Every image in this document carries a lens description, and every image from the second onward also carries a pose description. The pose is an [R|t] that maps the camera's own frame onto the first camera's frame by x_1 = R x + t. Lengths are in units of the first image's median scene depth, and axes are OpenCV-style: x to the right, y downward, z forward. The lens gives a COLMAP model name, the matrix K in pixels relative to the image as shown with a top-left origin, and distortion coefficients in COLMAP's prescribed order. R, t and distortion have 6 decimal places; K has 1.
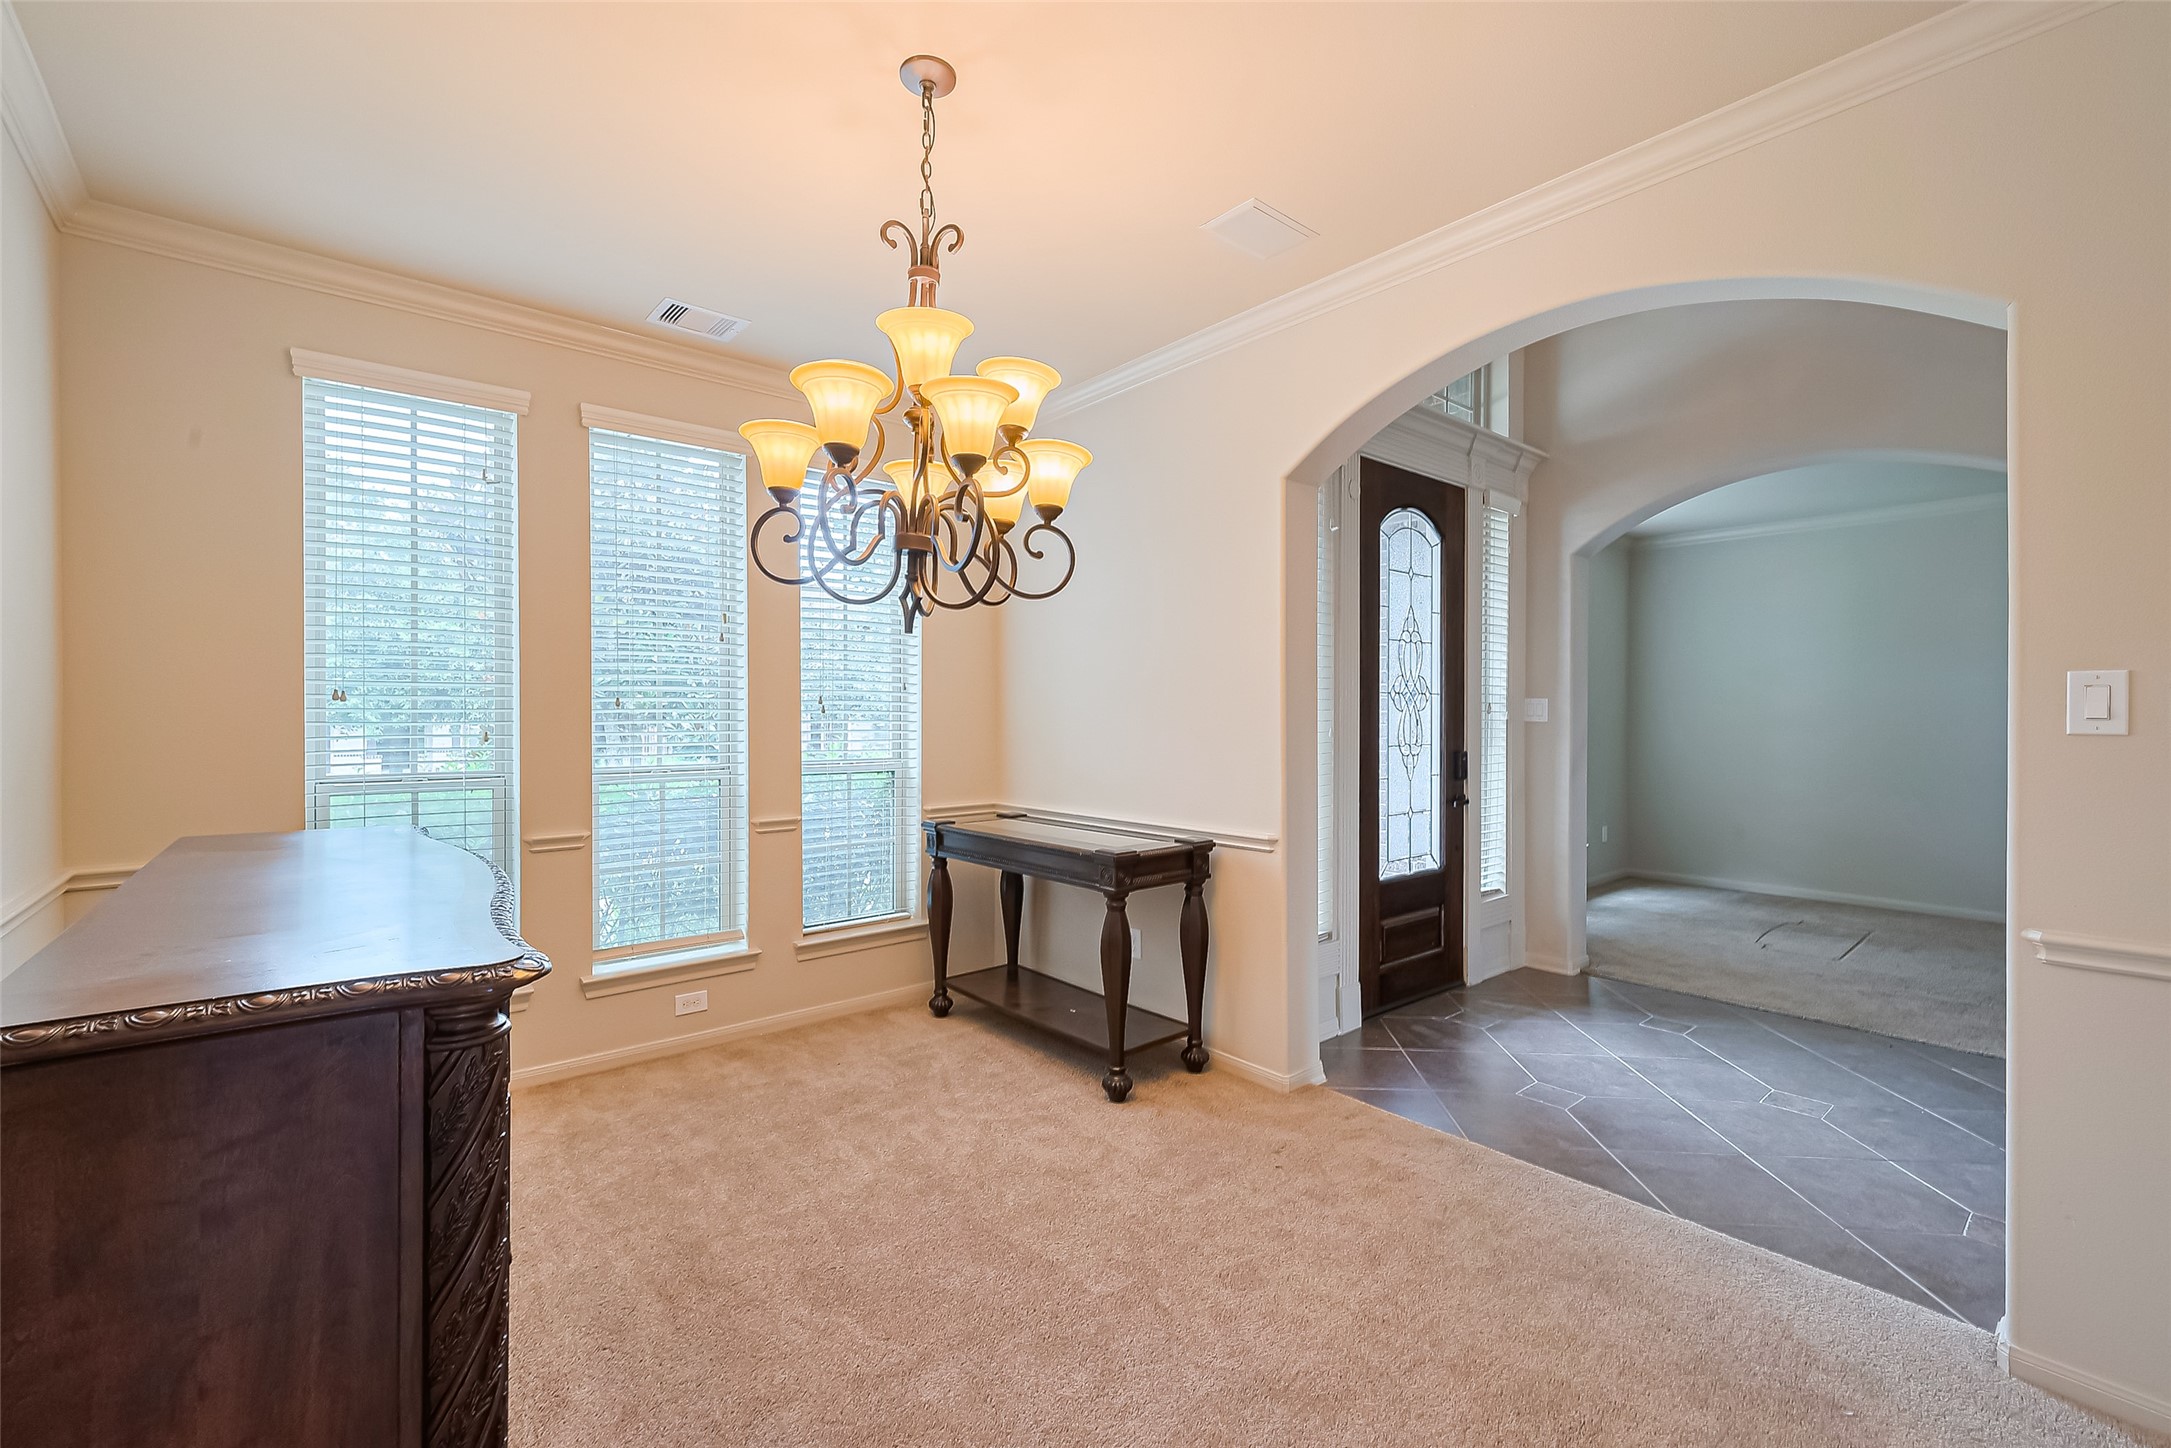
lens RADIAL K [[928.6, 0, 1094.1], [0, 928.6, 711.2], [0, 0, 1]] dist [0.002037, -0.000752]
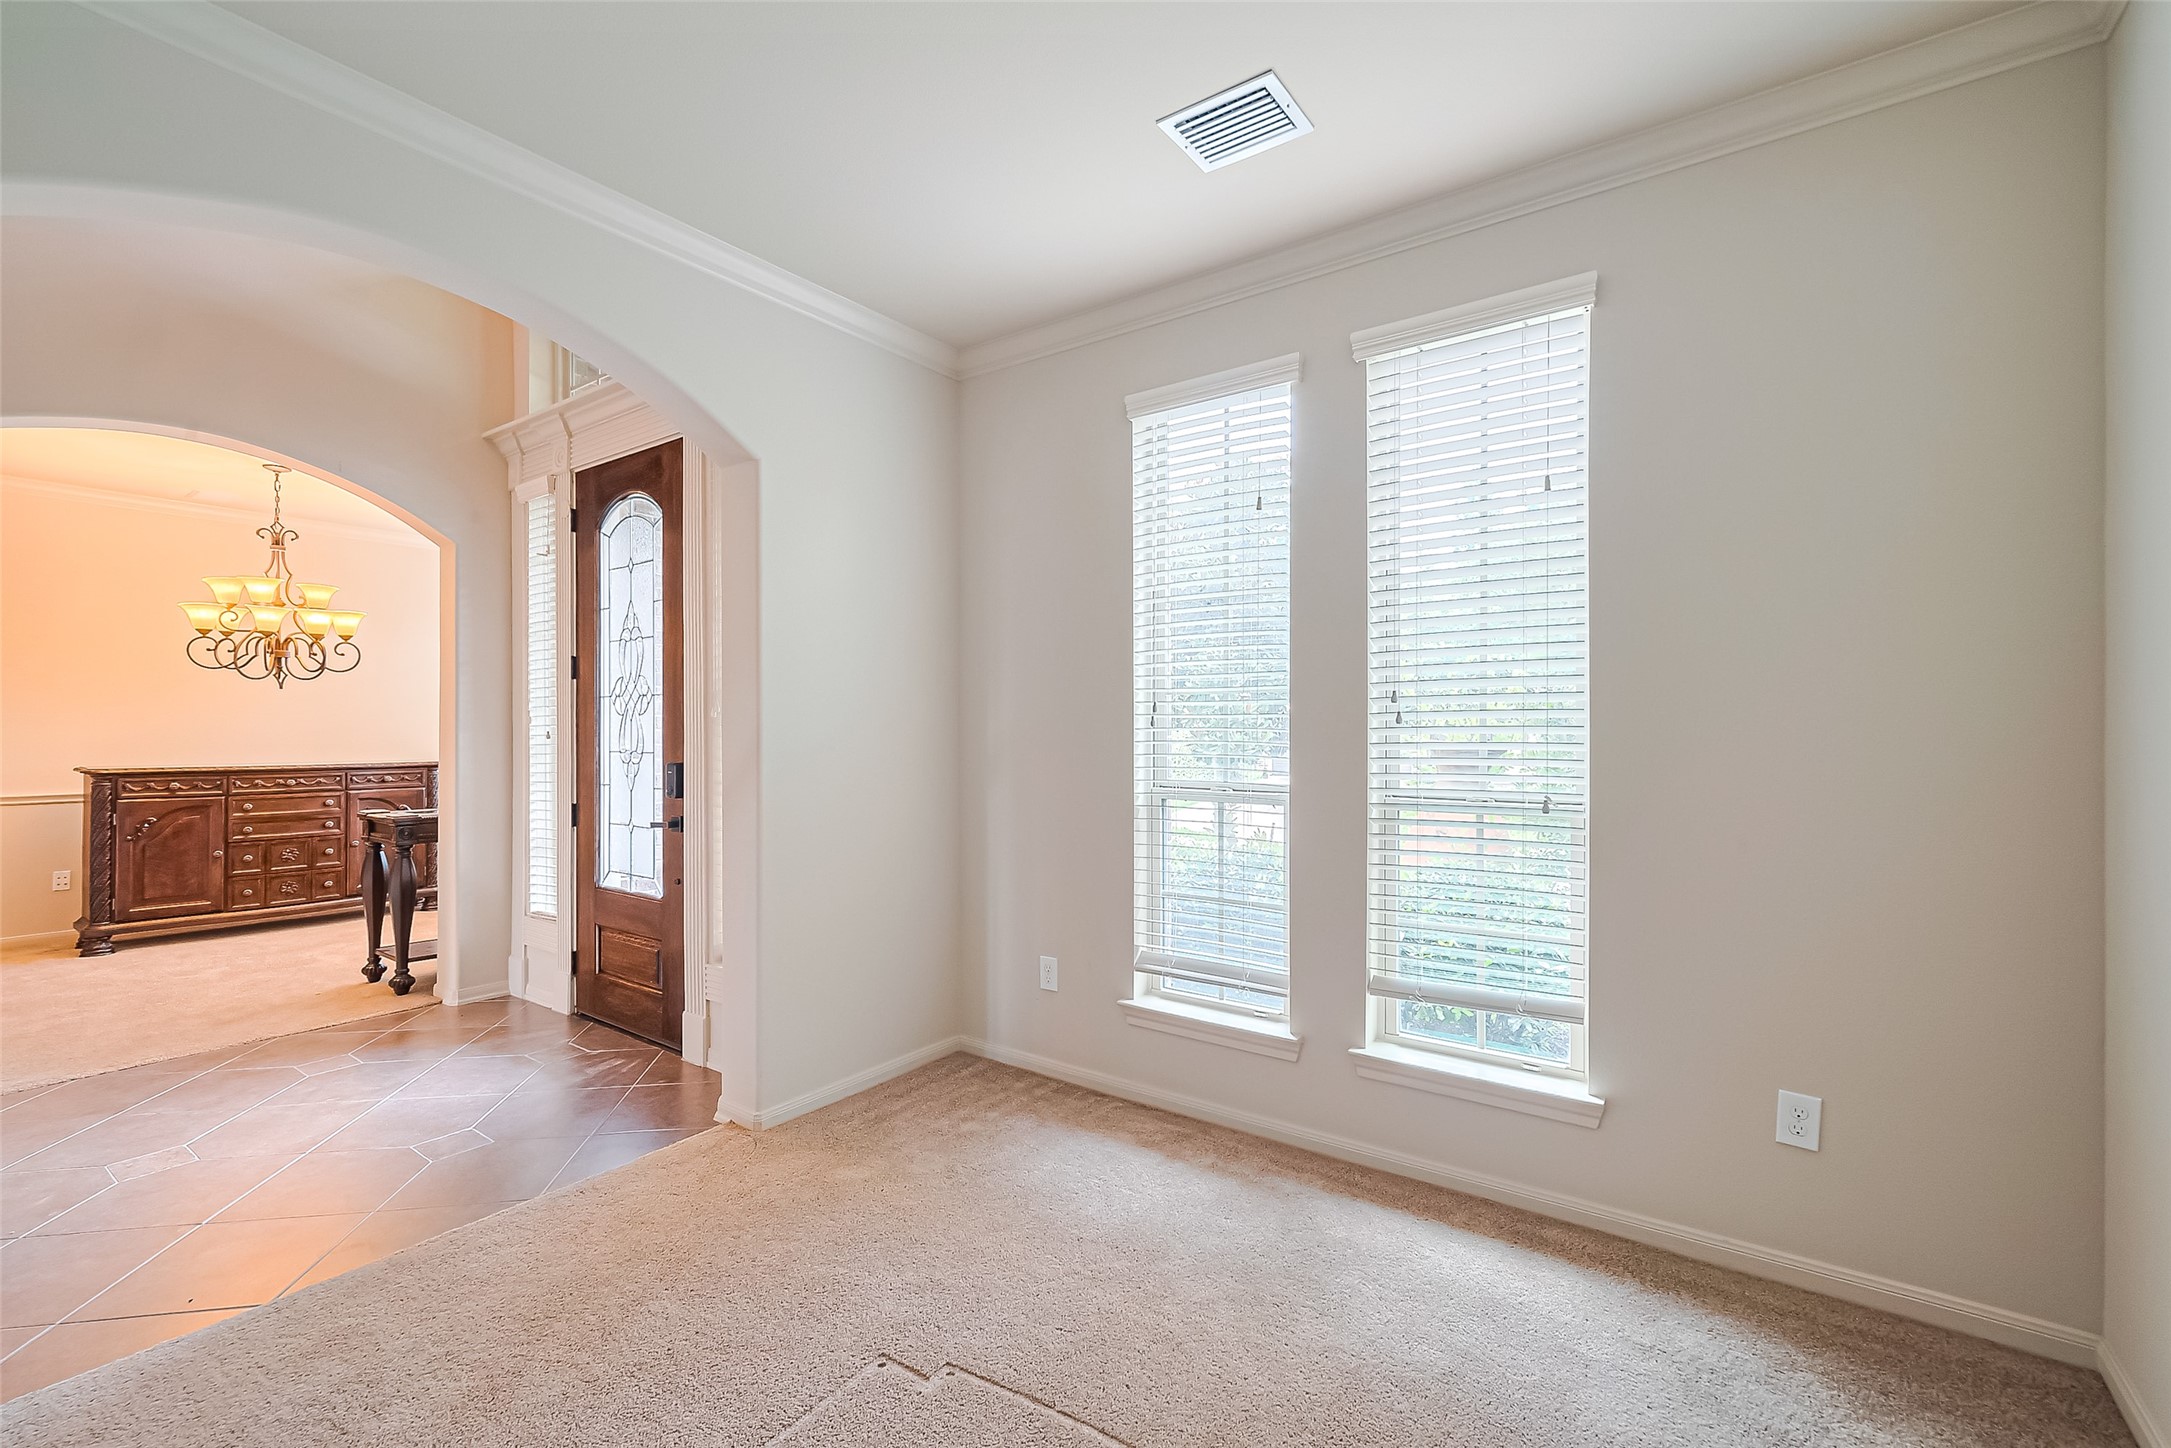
lens RADIAL K [[928.6, 0, 1102.1], [0, 928.6, 740.3], [0, 0, 1]] dist [0.002037, -0.000752]
pose [[0.232302, -0.004913, -0.972631, 1.344212], [-0.002607, 0.999981, -0.005674, 0.029071], [0.972640, 0.003854, 0.232284, 1.240373]]
